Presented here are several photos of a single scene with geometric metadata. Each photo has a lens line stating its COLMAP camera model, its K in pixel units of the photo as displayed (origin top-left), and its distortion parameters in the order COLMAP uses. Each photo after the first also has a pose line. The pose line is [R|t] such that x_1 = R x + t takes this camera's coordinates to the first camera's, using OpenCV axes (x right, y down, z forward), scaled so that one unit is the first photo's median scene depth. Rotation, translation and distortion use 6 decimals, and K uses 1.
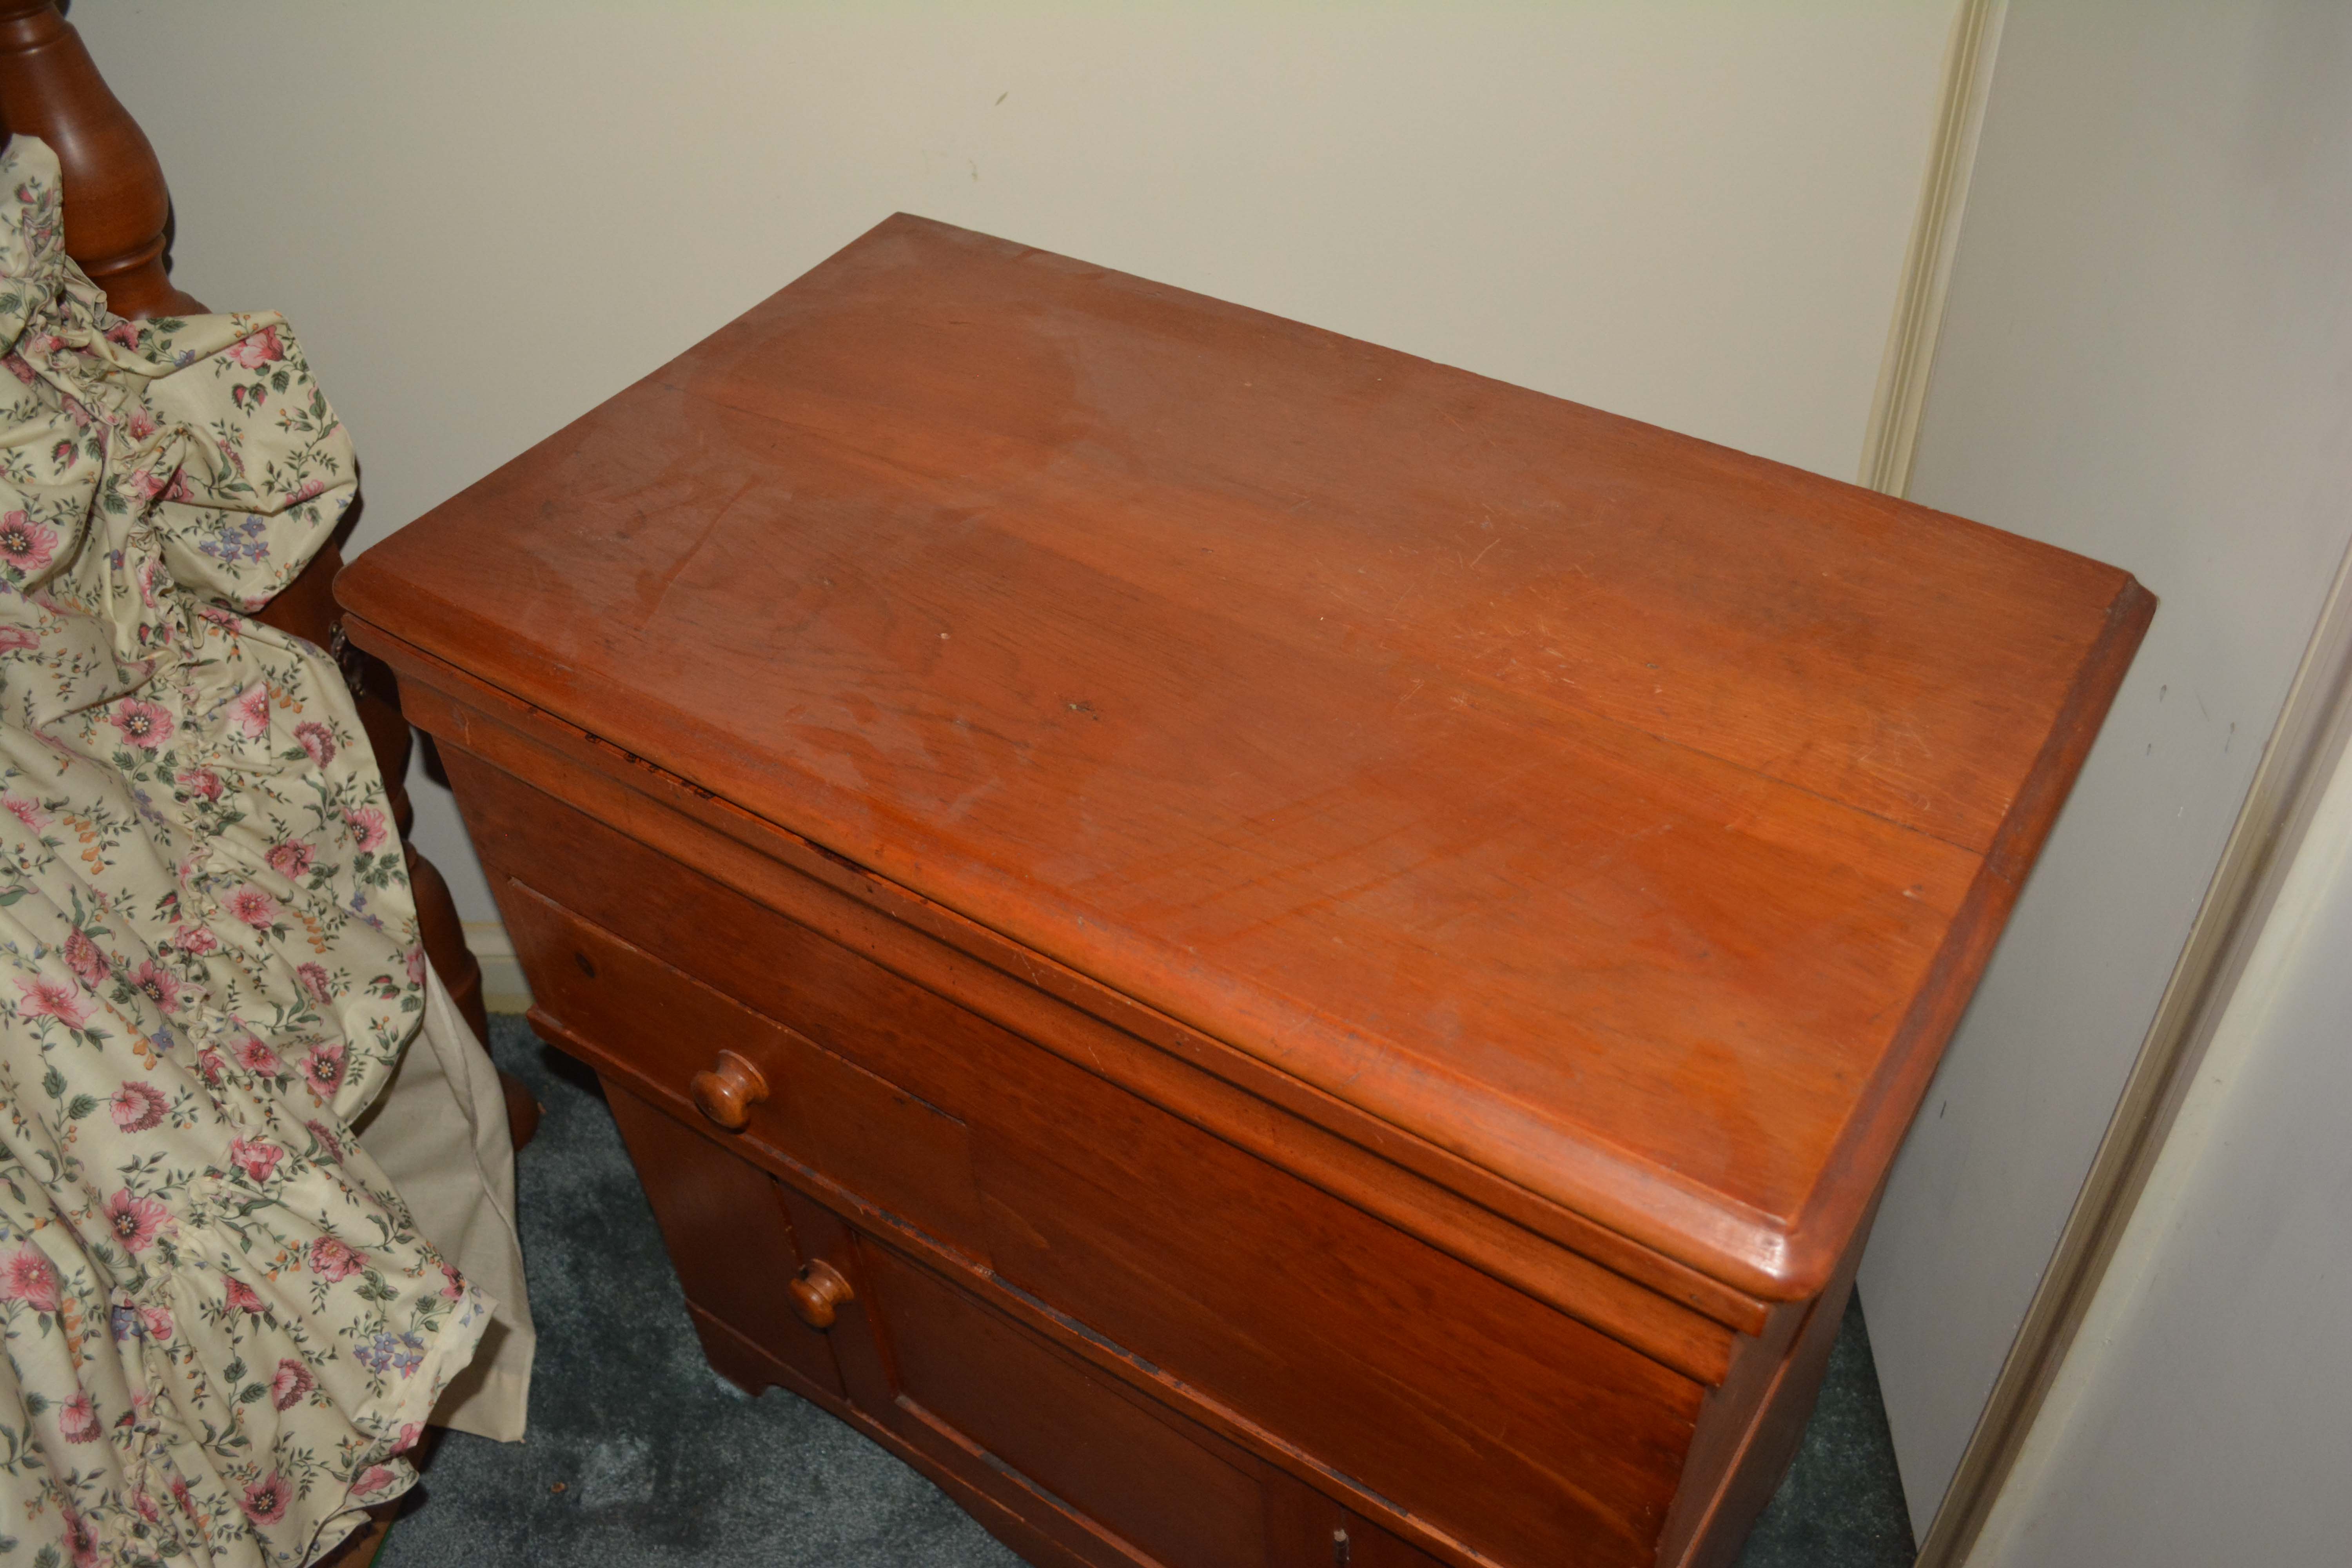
lens RADIAL K [[1988.4, 0, 1176.0], [0, 1988.4, 784.0], [0, 0, 1]] dist [-0.083616, 0.002606]
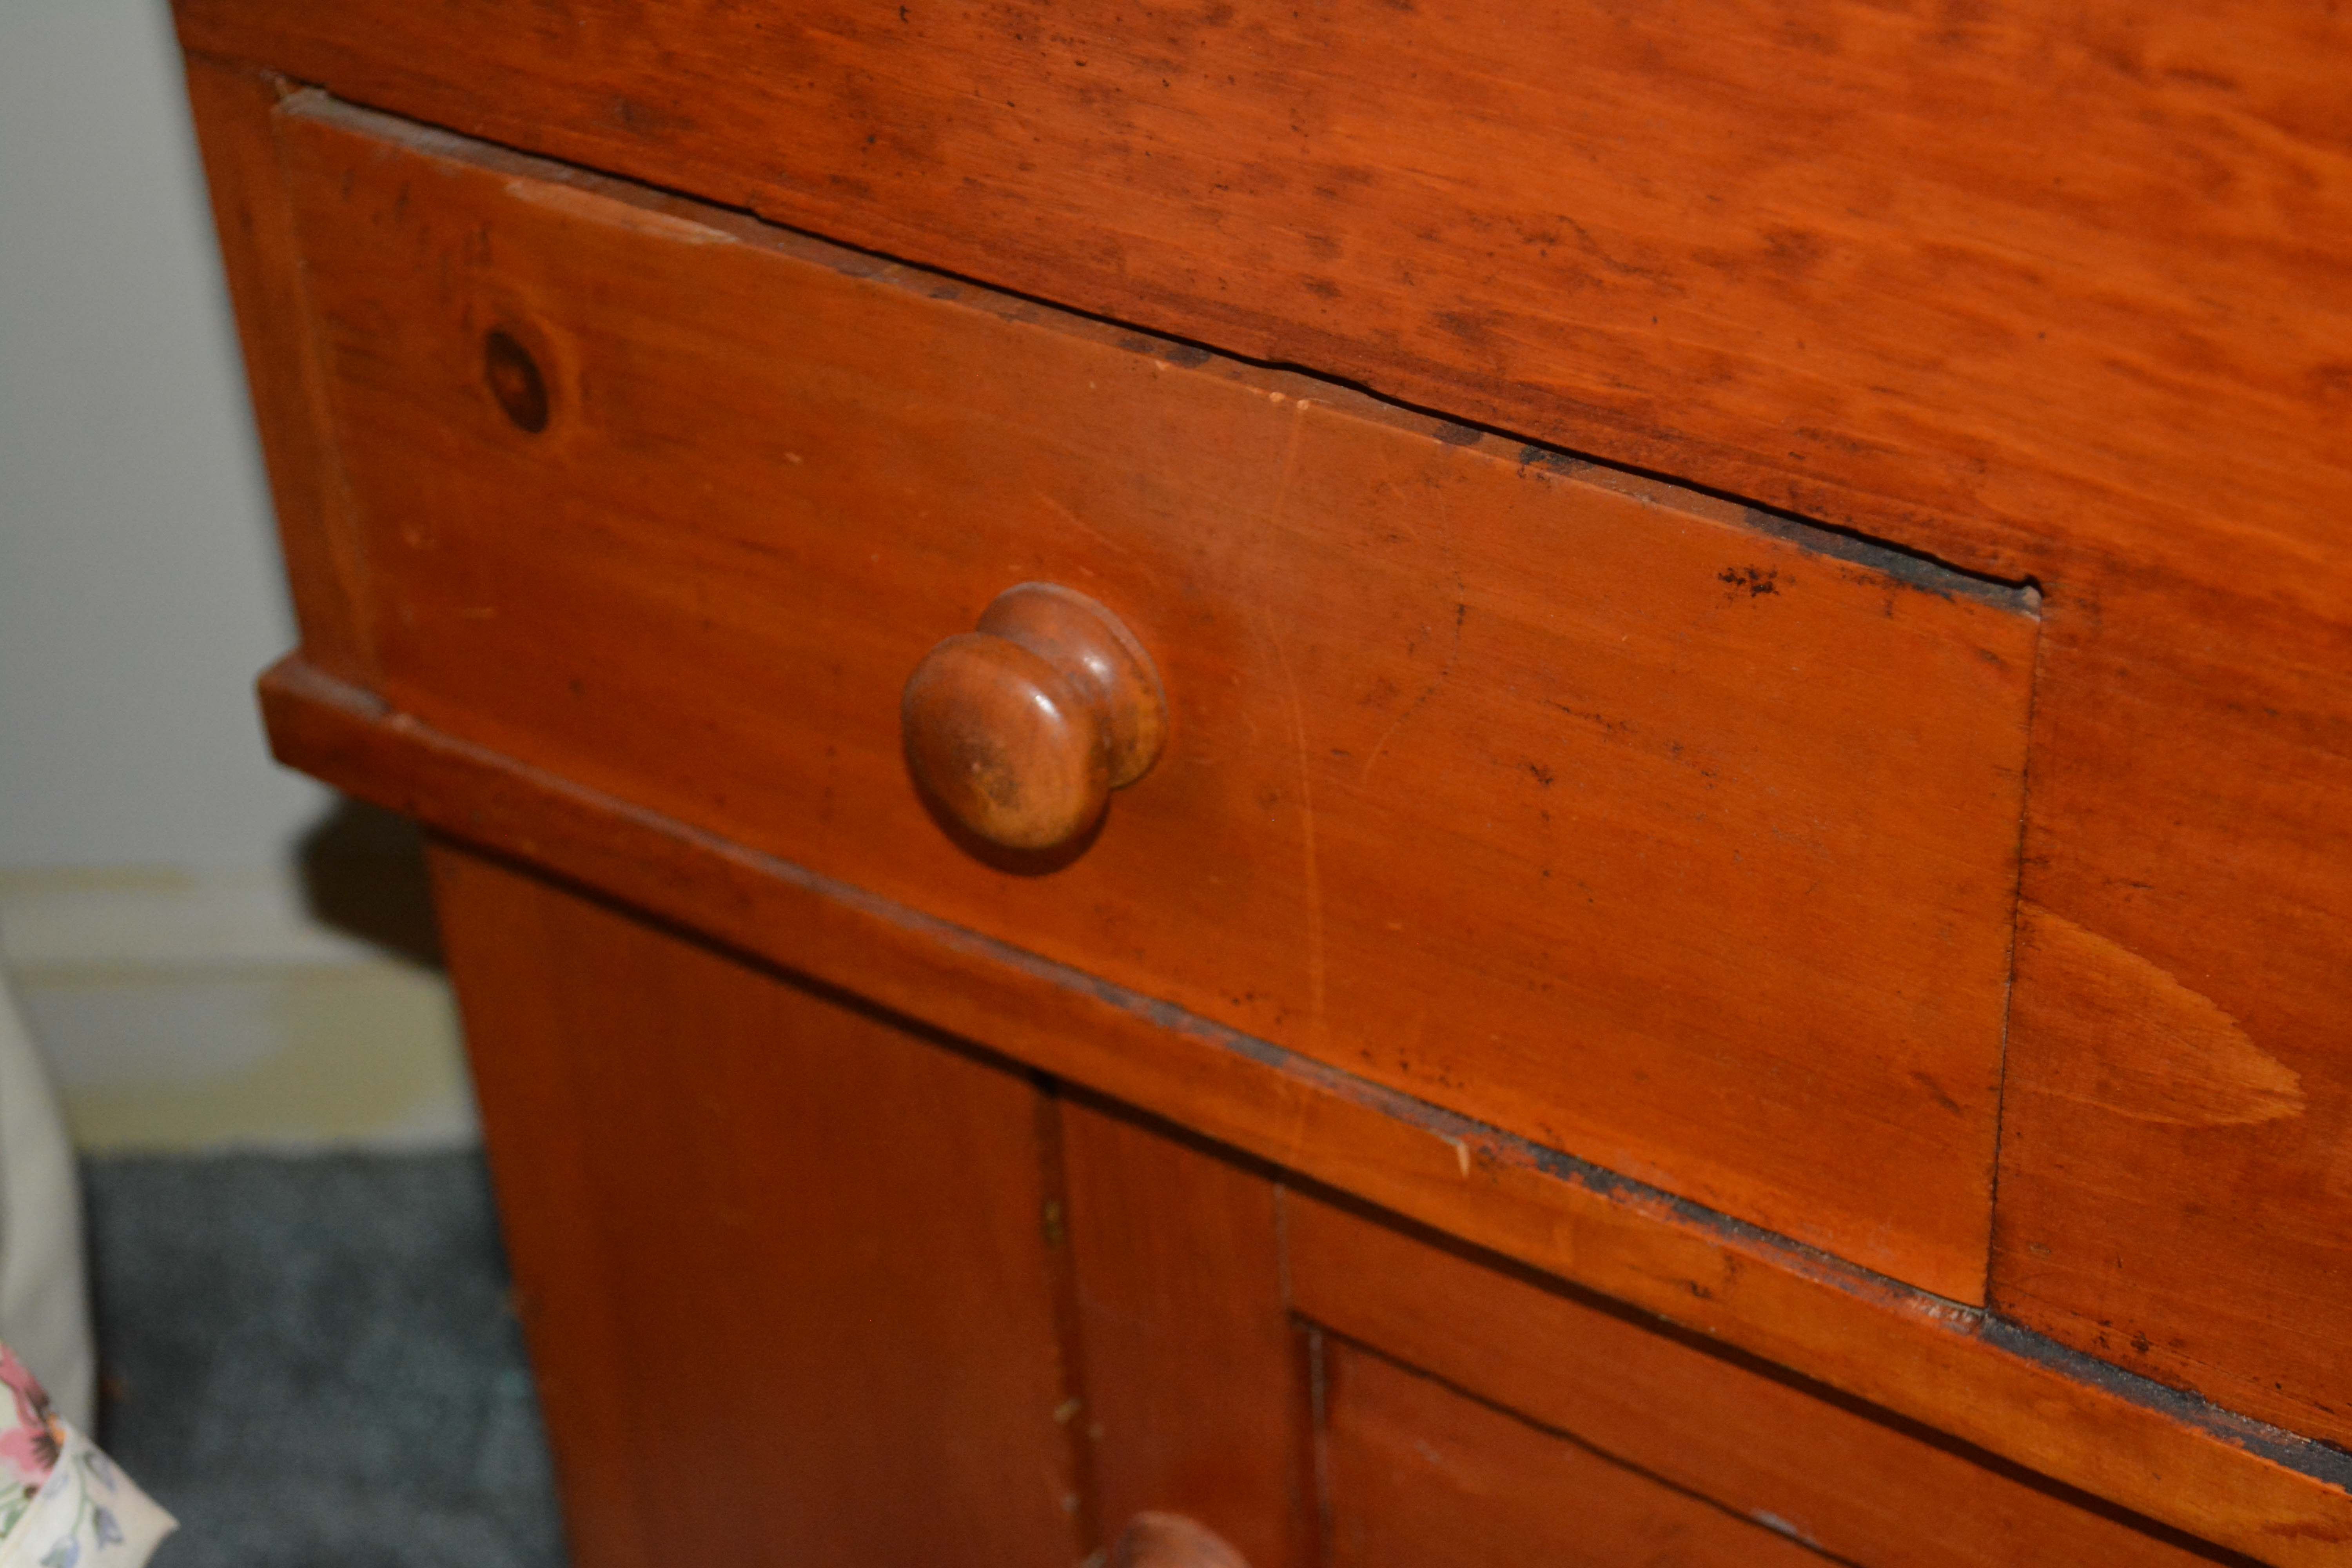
lens RADIAL K [[4440.1, 0, 1176.0], [0, 4440.1, 784.0], [0, 0, 1]] dist [0.016983, -0.002720]
pose [[0.999563, 0.009094, -0.028119, -0.187873], [-0.012207, 0.993568, -0.112580, 0.241038], [0.026915, 0.112874, 0.993245, 0.349969]]
